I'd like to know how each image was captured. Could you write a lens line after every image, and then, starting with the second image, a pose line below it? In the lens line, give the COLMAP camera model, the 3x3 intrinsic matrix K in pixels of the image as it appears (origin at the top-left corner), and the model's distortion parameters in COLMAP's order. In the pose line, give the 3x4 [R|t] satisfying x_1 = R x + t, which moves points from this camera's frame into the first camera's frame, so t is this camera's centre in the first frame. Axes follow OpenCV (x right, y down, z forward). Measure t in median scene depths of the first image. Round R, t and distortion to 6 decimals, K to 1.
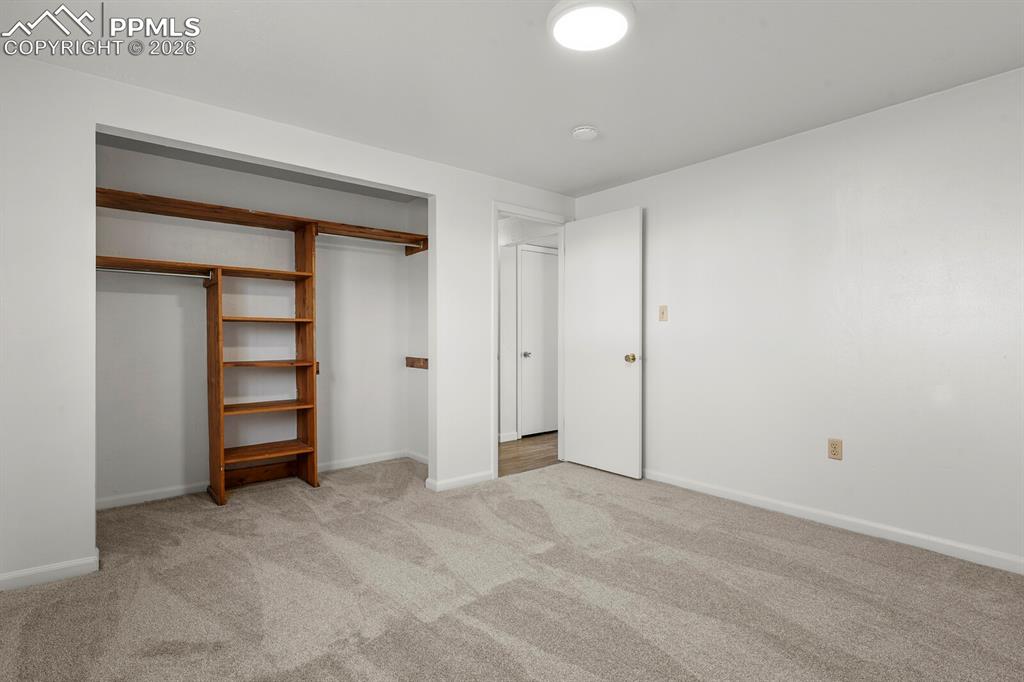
lens RADIAL K [[496.9, 0, 522.2], [0, 496.9, 339.9], [0, 0, 1]] dist [0.009681, -0.002585]
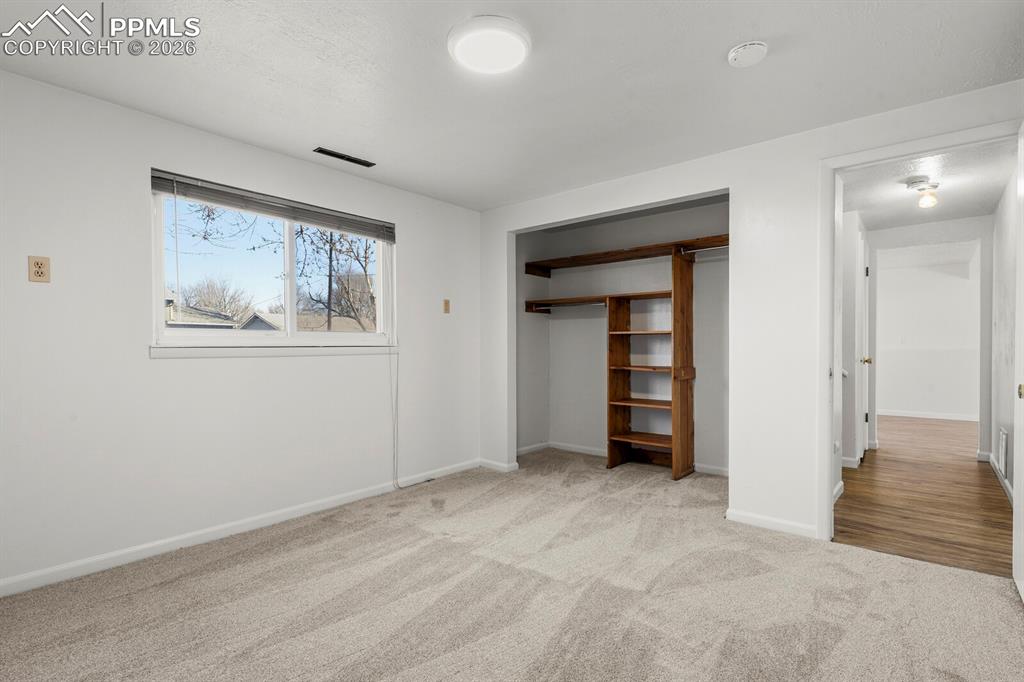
lens RADIAL K [[496.9, 0, 522.2], [0, 496.9, 339.9], [0, 0, 1]] dist [0.009681, -0.002585]
pose [[0.178878, -0.012553, -0.983791, 0.720597], [-0.000592, 0.999917, -0.012866, -0.006499], [0.983871, 0.002884, 0.178856, 0.528321]]
